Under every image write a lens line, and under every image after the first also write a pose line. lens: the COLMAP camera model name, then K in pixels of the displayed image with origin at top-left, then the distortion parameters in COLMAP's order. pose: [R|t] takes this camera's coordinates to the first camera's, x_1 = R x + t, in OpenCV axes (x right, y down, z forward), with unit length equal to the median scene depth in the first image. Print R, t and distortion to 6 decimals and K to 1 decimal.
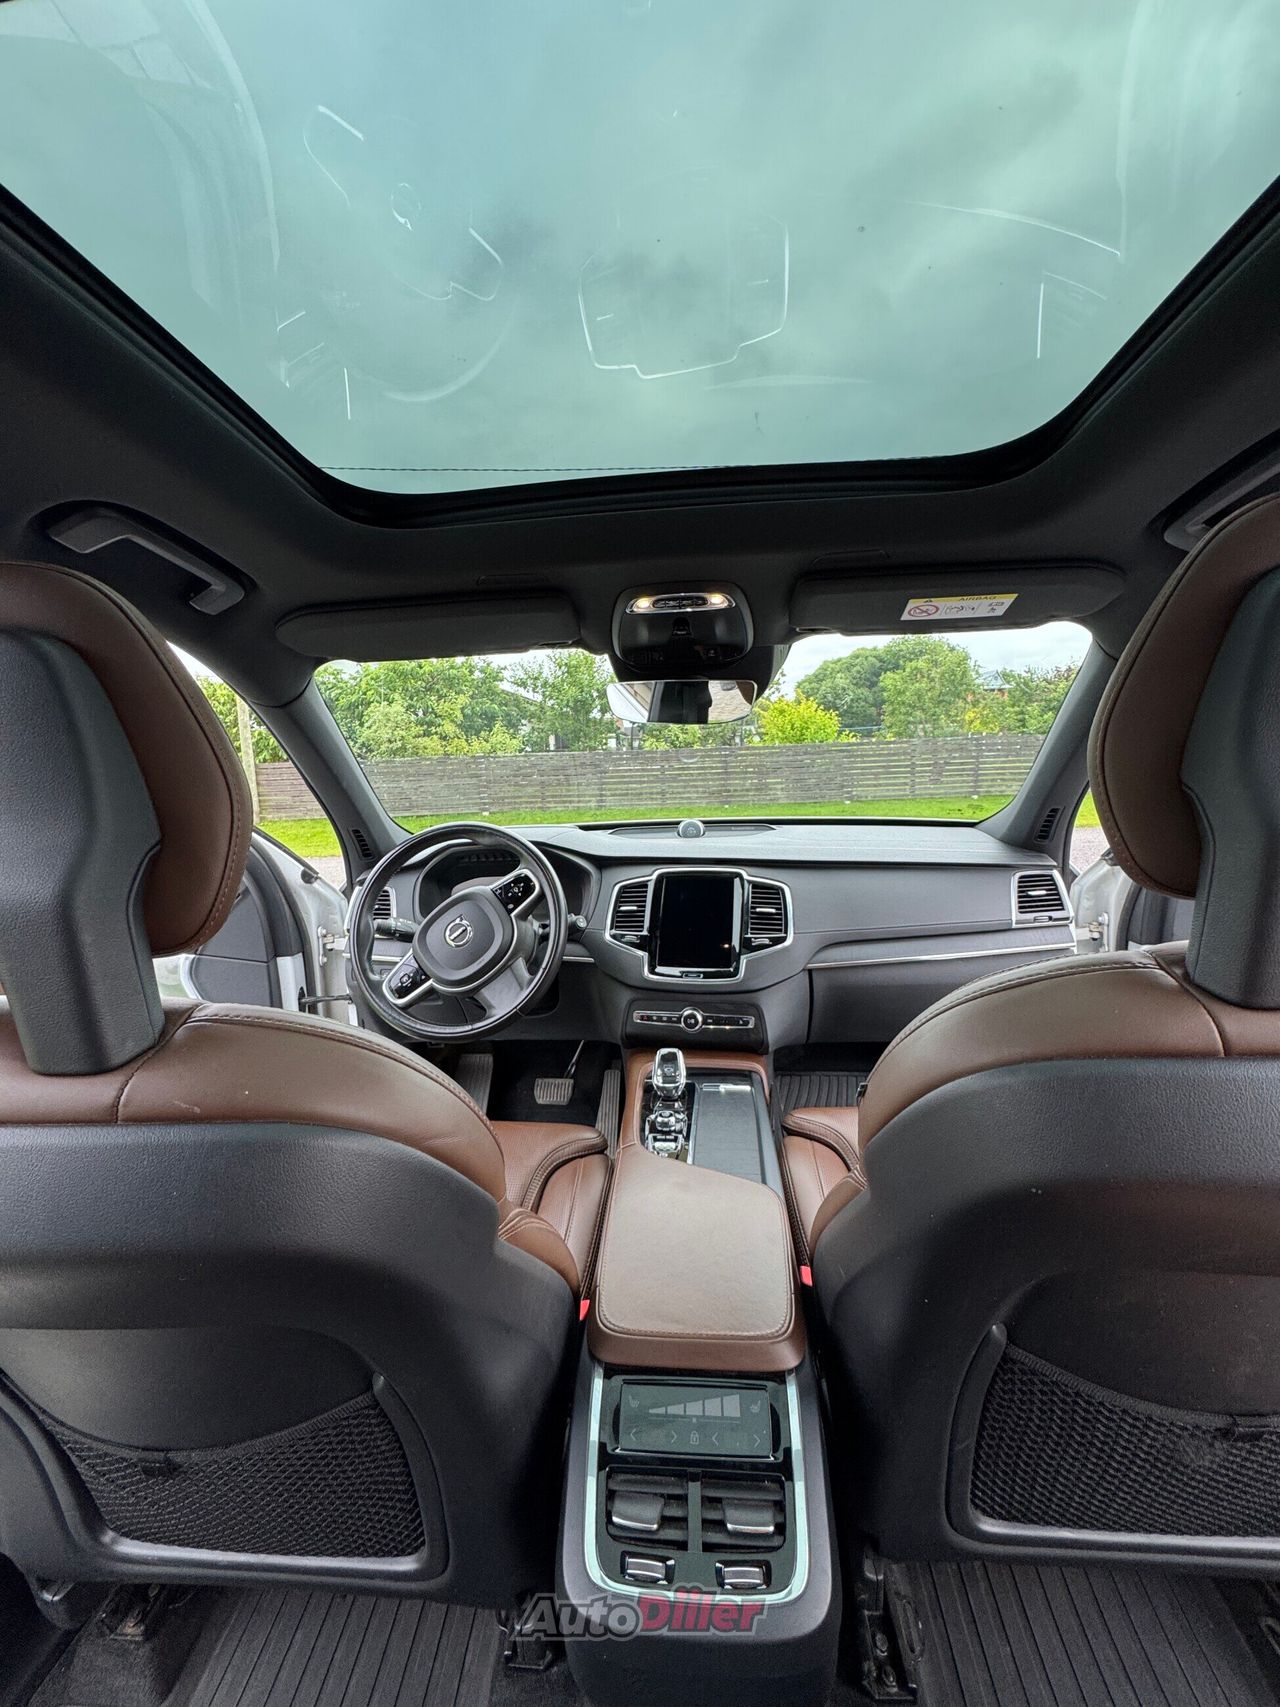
lens RADIAL K [[686.7, 0, 642.4], [0, 686.7, 851.4], [0, 0, 1]] dist [0.000232, 0.000002]
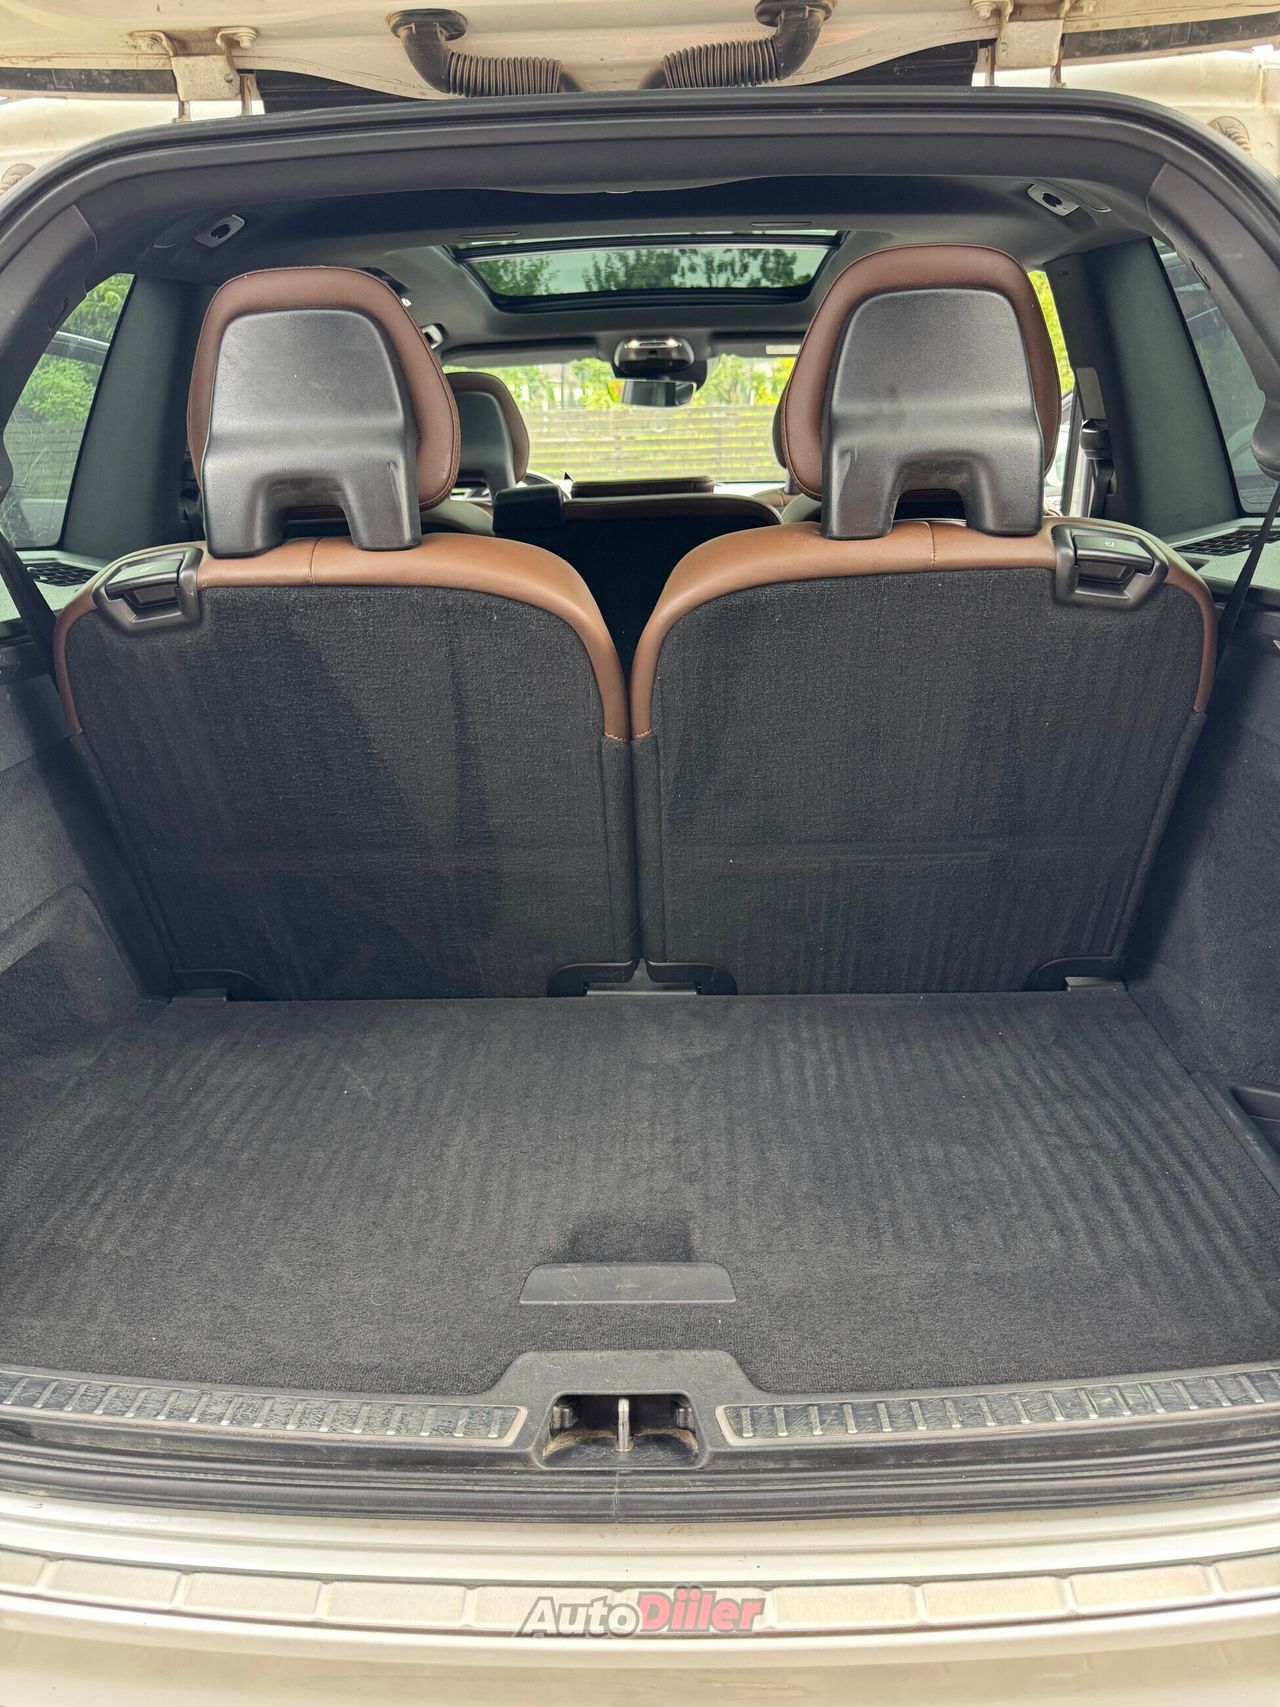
lens RADIAL K [[1195.7, 0, 643.9], [0, 1195.7, 853.5], [0, 0, 1]] dist [-0.009660, -0.001798]
pose [[0.998519, -0.009858, 0.053505, -0.144458], [-0.001567, 0.977827, 0.209407, 0.298946], [-0.054382, -0.209181, 0.976364, -2.264373]]
